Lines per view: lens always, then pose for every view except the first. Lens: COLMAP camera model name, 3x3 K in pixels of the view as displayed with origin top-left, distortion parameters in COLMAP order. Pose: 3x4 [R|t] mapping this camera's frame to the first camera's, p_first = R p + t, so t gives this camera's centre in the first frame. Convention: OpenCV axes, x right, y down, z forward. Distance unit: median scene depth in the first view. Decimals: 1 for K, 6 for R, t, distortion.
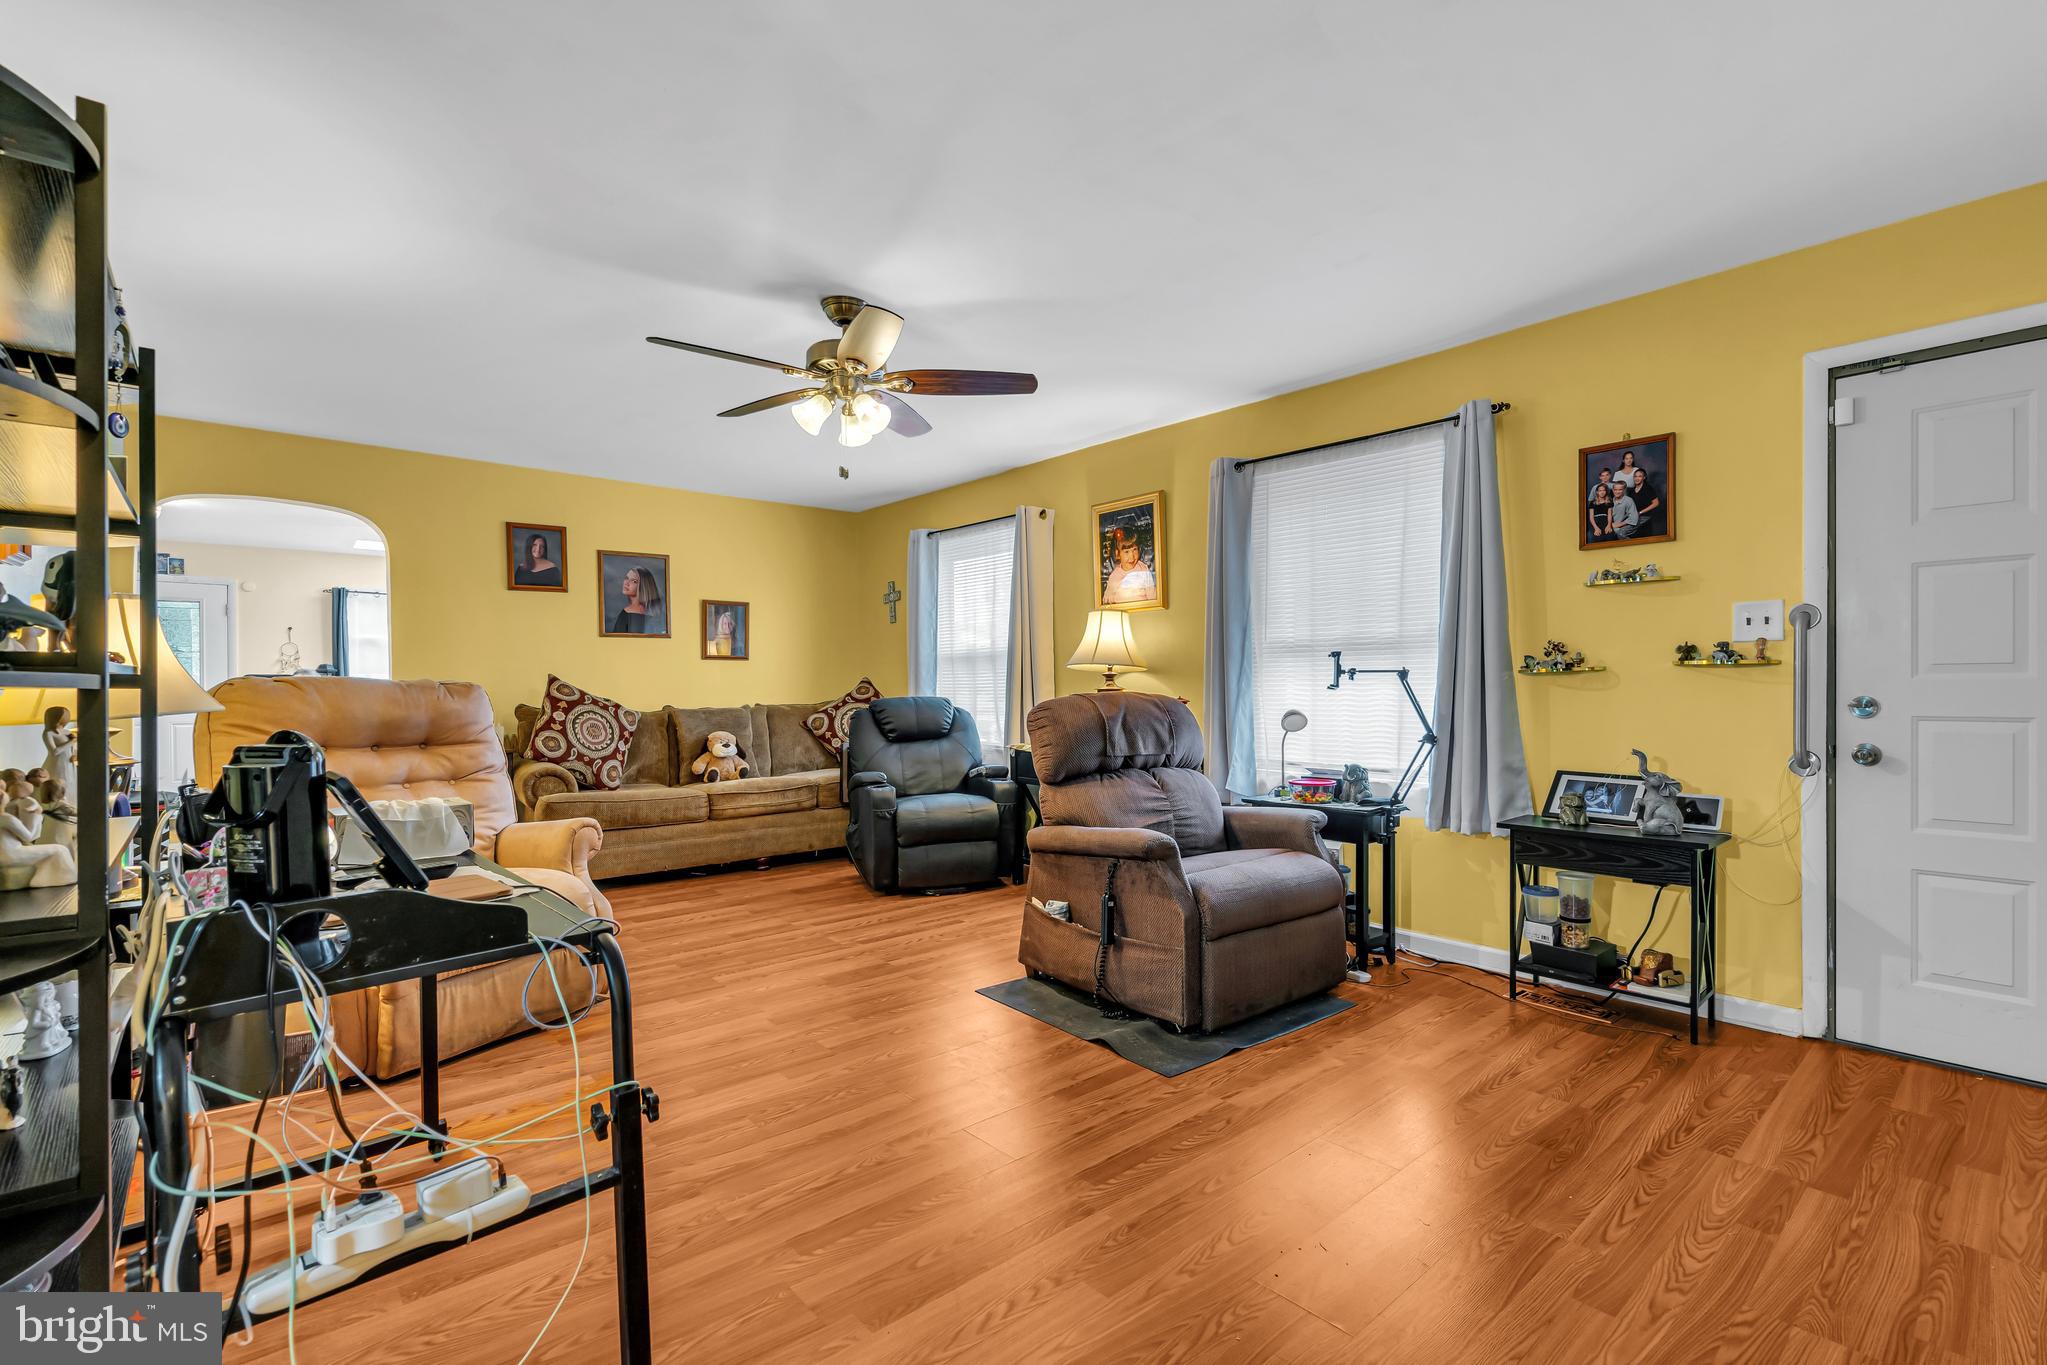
lens RADIAL K [[921.0, 0, 1029.1], [0, 921.0, 696.4], [0, 0, 1]] dist [-0.001486, 0.000611]
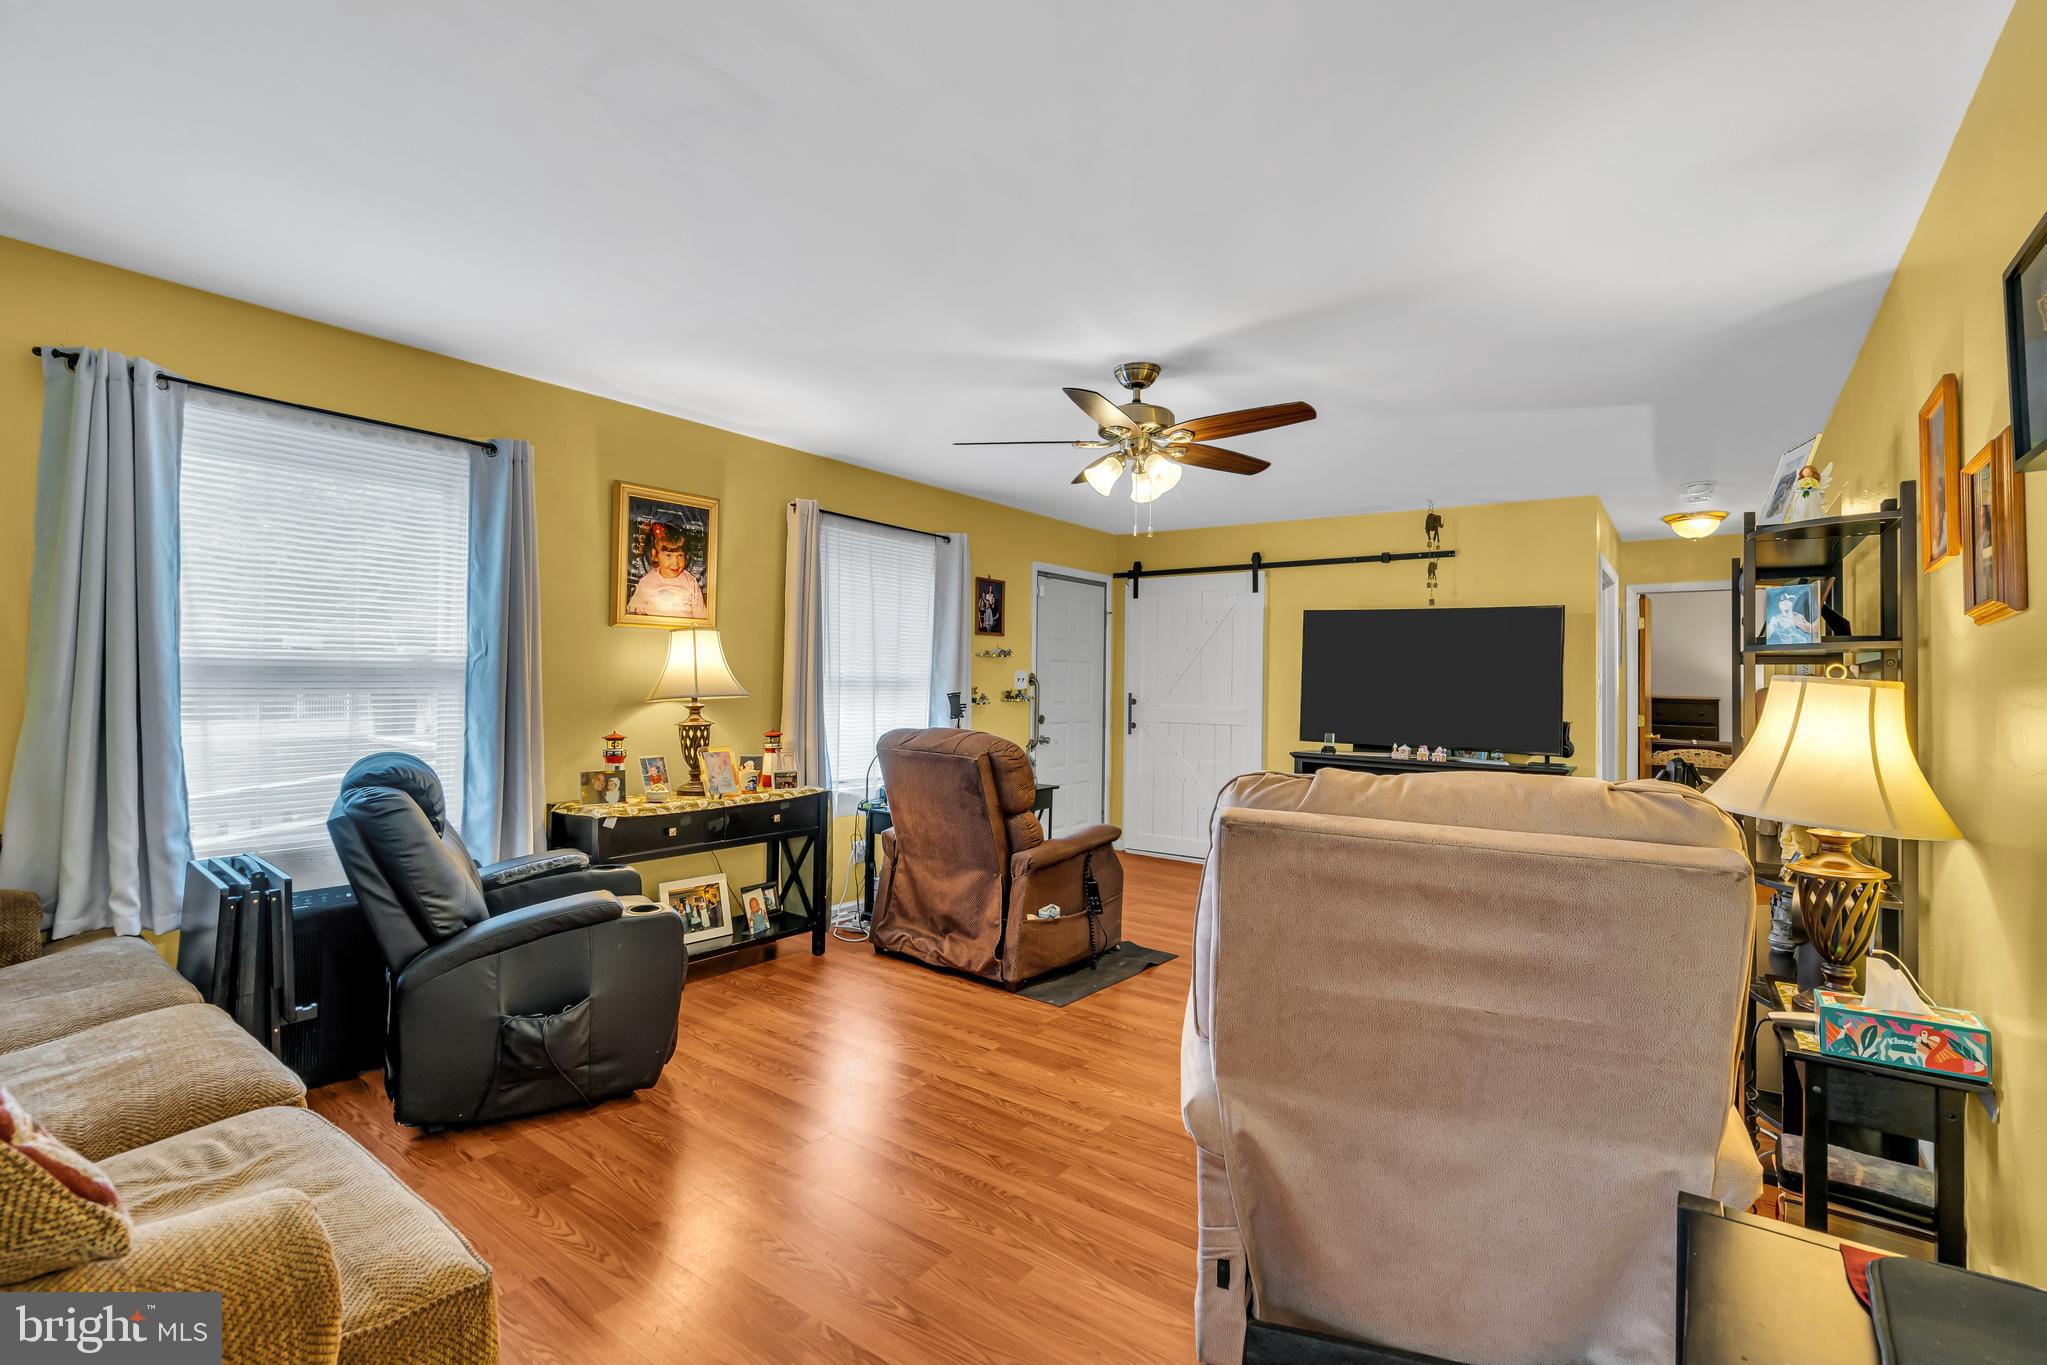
lens RADIAL K [[921.0, 0, 1022.7], [0, 921.0, 665.9], [0, 0, 1]] dist [-0.001486, 0.000611]
pose [[-0.214936, 0.018031, 0.976462, -1.028305], [-0.003747, 0.999807, -0.019287, -0.059170], [-0.976621, -0.007805, -0.214827, 1.172256]]
